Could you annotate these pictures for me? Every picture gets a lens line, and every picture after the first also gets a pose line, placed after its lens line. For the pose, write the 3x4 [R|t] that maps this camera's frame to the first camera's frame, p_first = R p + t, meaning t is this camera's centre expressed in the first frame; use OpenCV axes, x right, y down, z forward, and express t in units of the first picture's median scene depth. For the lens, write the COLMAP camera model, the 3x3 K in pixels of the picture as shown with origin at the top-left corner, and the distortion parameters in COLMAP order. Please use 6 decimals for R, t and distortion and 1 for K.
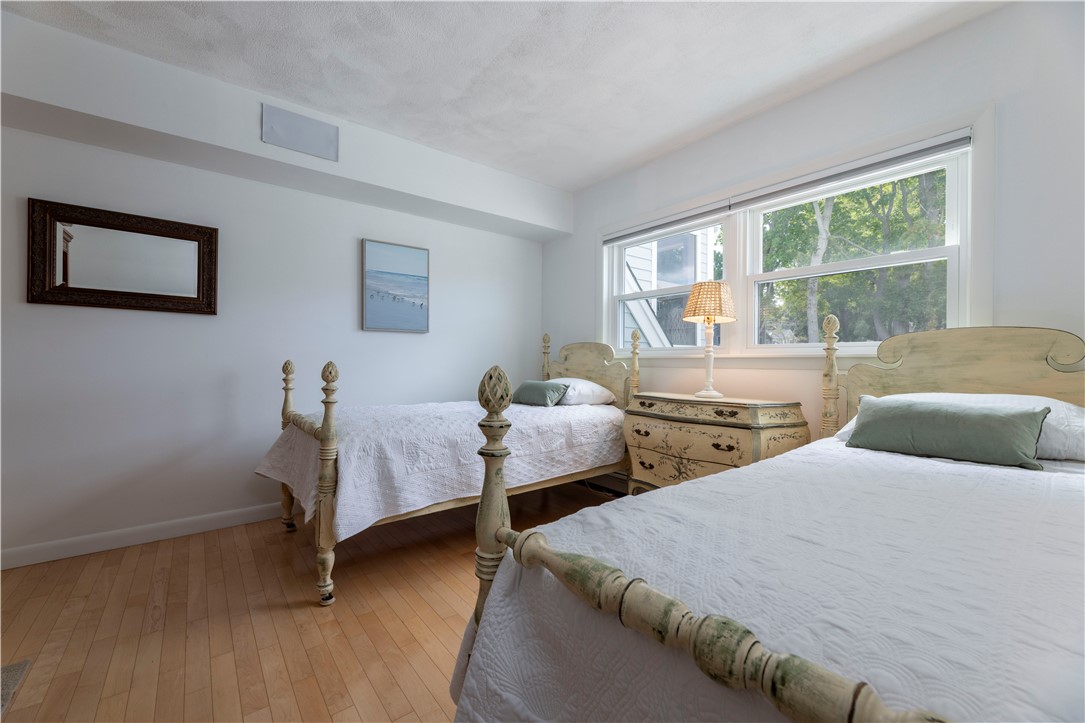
lens RADIAL K [[434.4, 0, 541.6], [0, 434.4, 360.0], [0, 0, 1]] dist [0.005953, -0.001284]
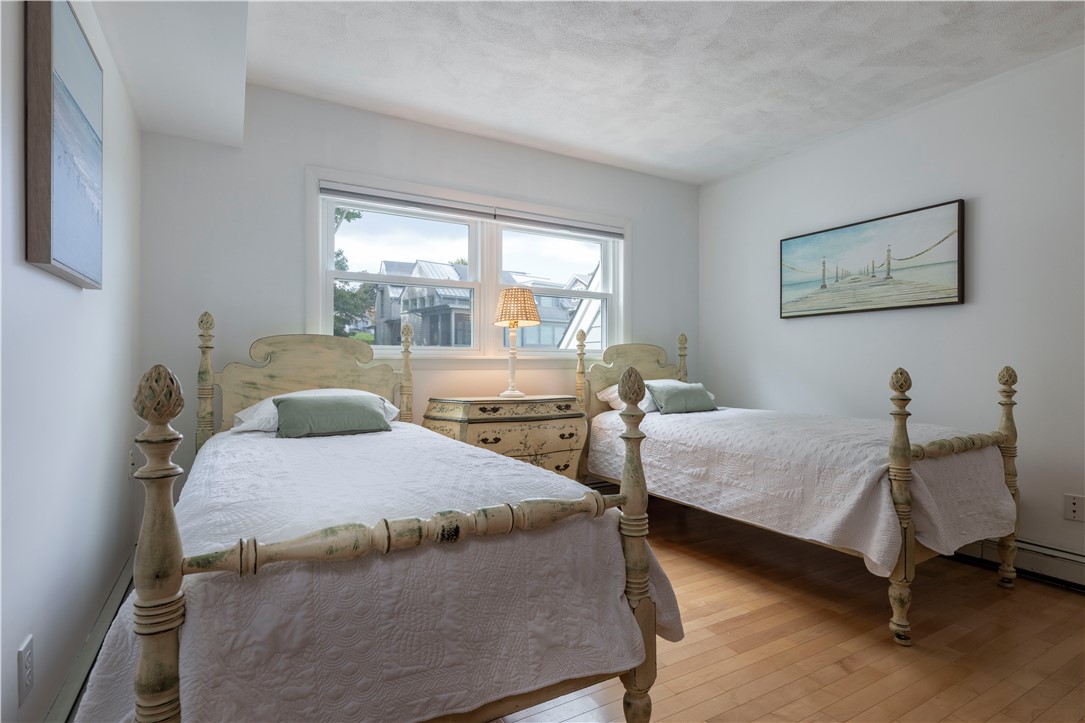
lens RADIAL K [[531.7, 0, 540.6], [0, 531.7, 362.9], [0, 0, 1]] dist [-0.001034, -0.000015]
pose [[0.160678, 0.001092, 0.987006, -0.922224], [-0.001245, 0.999999, -0.000903, 0.004383], [-0.987006, -0.001084, 0.160679, 0.767524]]
